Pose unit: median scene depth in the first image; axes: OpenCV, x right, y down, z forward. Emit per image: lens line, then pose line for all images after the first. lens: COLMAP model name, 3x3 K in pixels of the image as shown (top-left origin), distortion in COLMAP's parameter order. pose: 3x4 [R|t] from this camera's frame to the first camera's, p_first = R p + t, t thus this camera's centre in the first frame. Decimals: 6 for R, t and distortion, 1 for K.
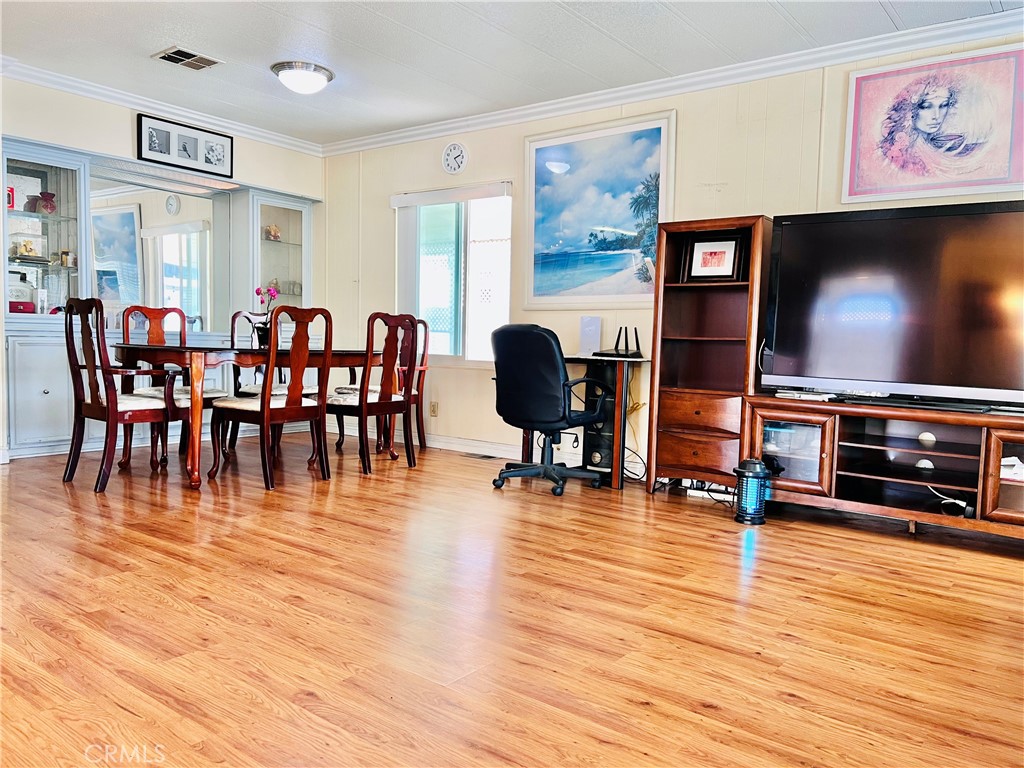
lens RADIAL K [[762.7, 0, 516.9], [0, 762.7, 385.5], [0, 0, 1]] dist [0.061105, -0.067673]
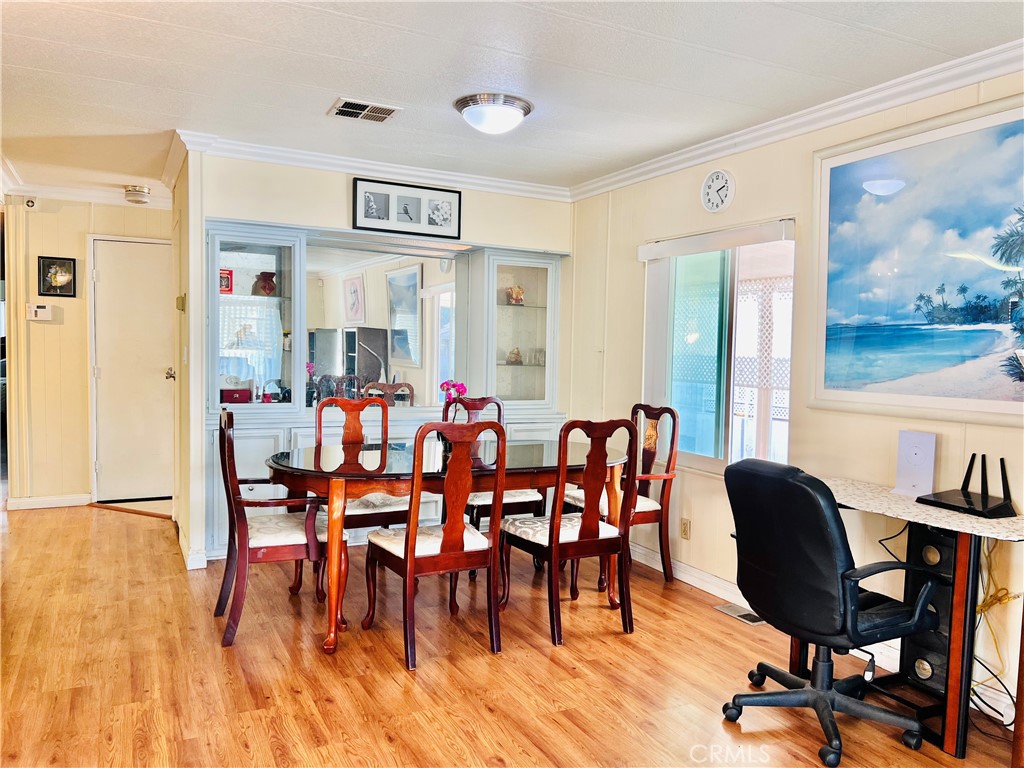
lens RADIAL K [[762.7, 0, 517.0], [0, 762.7, 387.1], [0, 0, 1]] dist [0.061105, -0.067673]
pose [[0.902321, 0.017087, -0.430725, 0.077819], [-0.027479, 0.999462, -0.017917, -0.112297], [0.430187, 0.028003, 0.902305, 0.323092]]
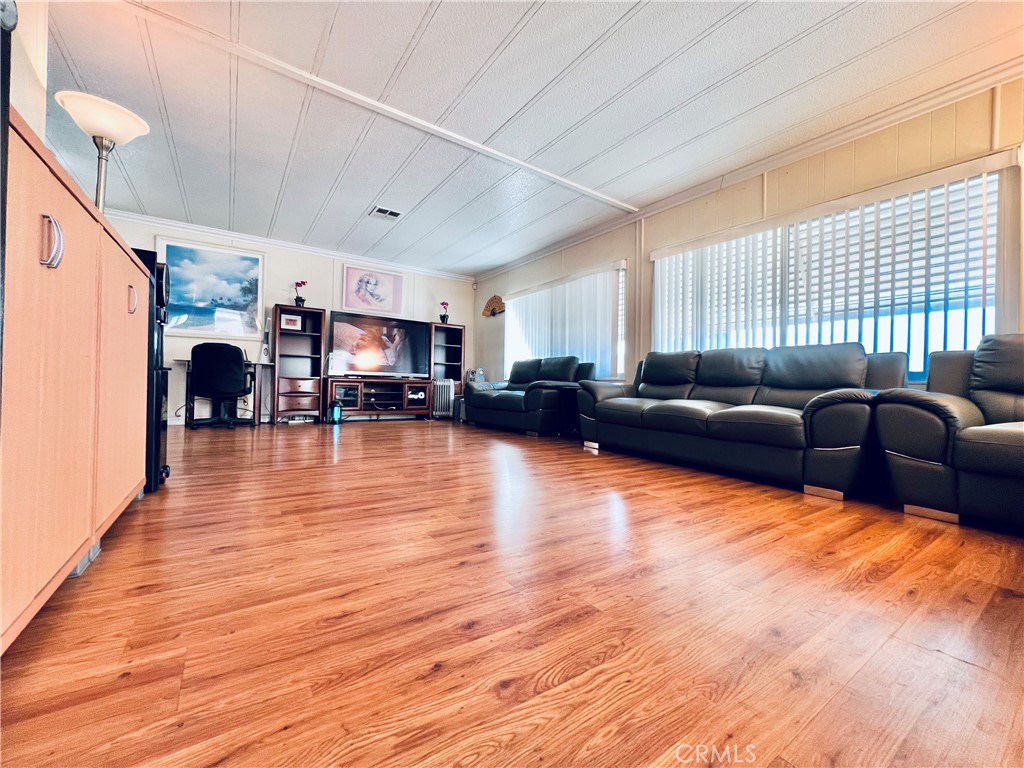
lens RADIAL K [[412.0, 0, 506.4], [0, 412.0, 384.0], [0, 0, 1]] dist [-0.000940, 0.000032]
pose [[0.315015, -0.016312, 0.948947, -0.695236], [0.052497, 0.998621, -0.000261, 0.055398], [-0.947634, 0.049899, 0.315437, -0.012950]]
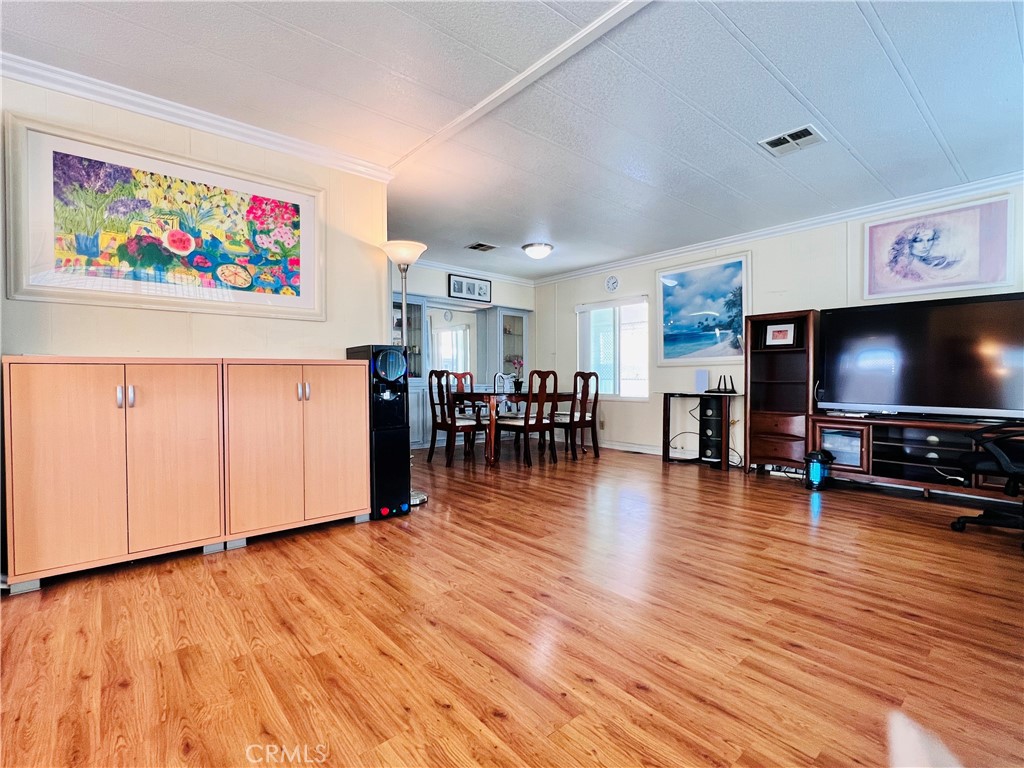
lens RADIAL K [[480.2, 0, 509.0], [0, 480.2, 382.9], [0, 0, 1]] dist [-0.006200, 0.001767]
pose [[0.976156, -0.025593, -0.215556, -0.098825], [0.012171, 0.997916, -0.063370, 0.002041], [0.216729, 0.059235, 0.974433, -0.151059]]
